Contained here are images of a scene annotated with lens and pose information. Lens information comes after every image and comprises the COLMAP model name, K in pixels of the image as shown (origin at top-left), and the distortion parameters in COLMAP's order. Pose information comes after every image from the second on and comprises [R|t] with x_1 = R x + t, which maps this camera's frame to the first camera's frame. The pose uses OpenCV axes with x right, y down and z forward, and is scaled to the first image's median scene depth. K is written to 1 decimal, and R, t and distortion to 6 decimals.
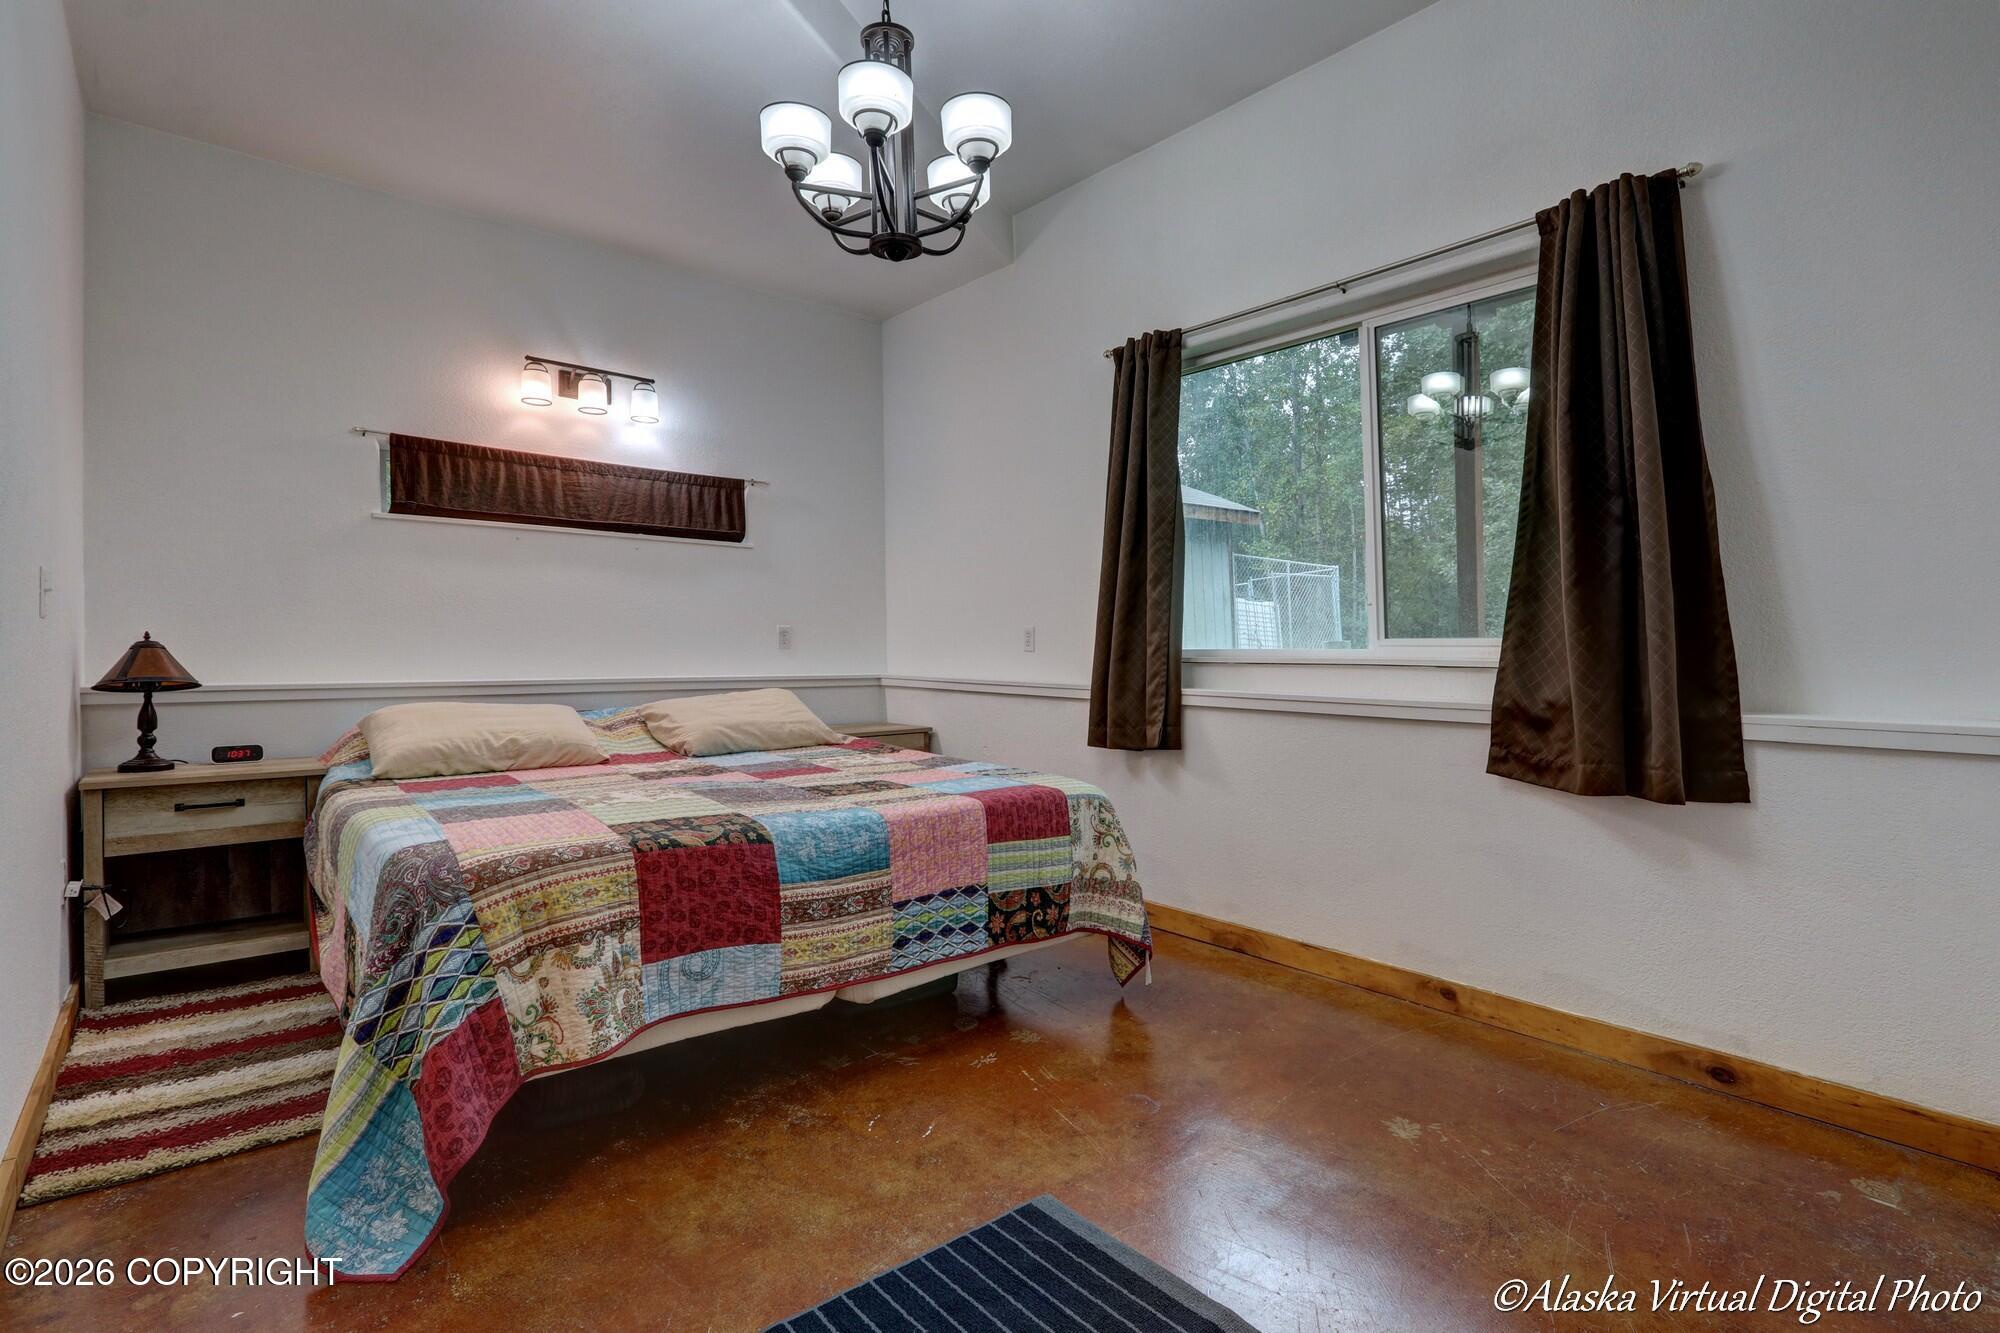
lens RADIAL K [[927.4, 0, 1001.1], [0, 927.4, 641.1], [0, 0, 1]] dist [-0.017442, 0.000267]
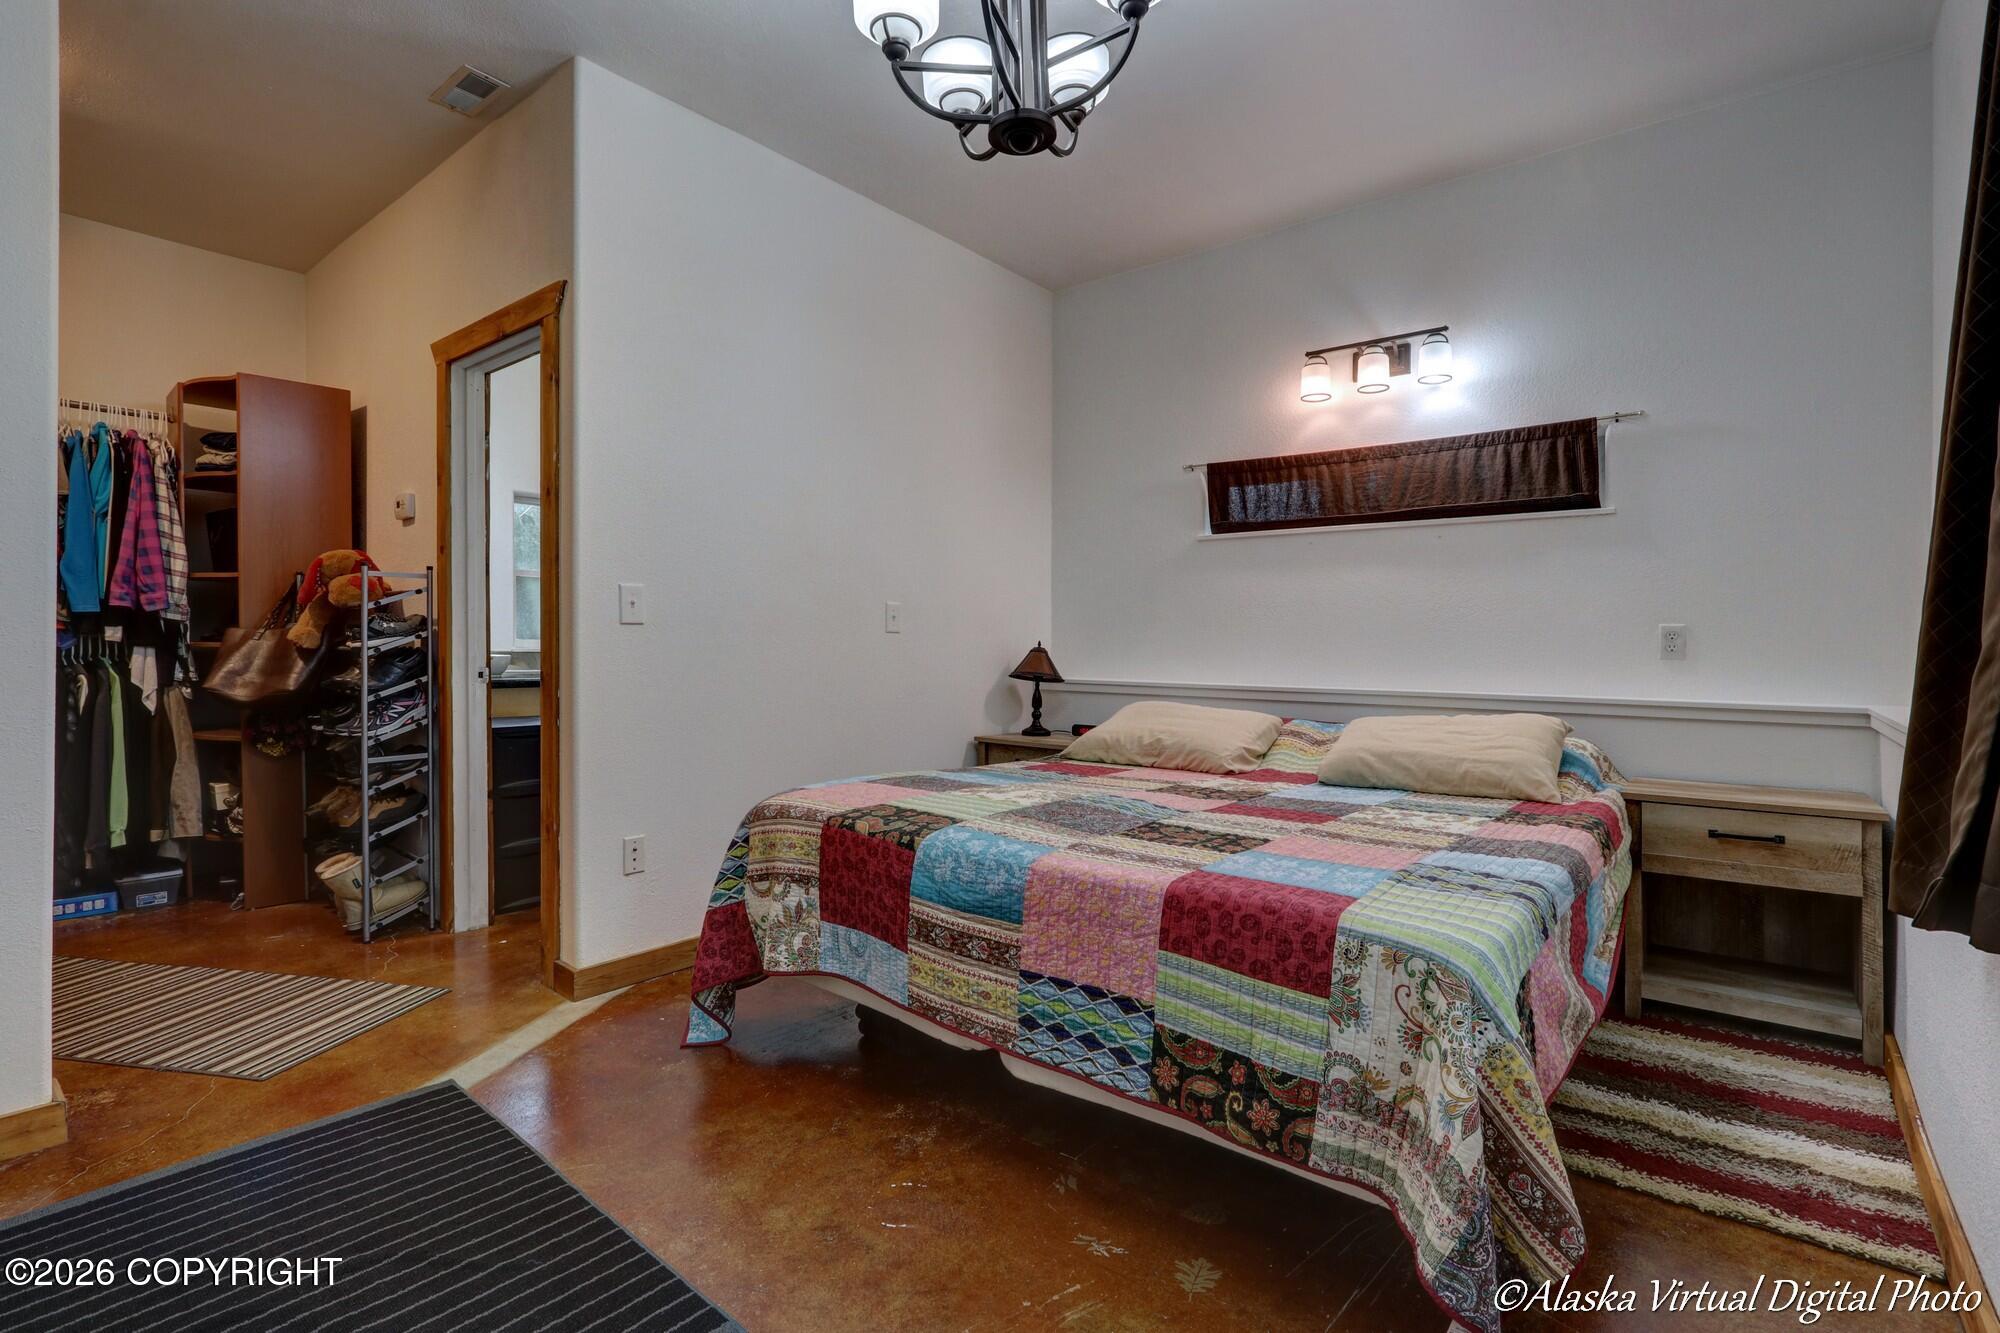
lens RADIAL K [[940.5, 0, 1000.4], [0, 940.5, 681.1], [0, 0, 1]] dist [-0.017312, 0.000102]
pose [[0.176892, 0.032972, -0.983678, 0.618080], [-0.001378, 0.999446, 0.033253, 0.005094], [0.984229, -0.004527, 0.176840, 0.767862]]
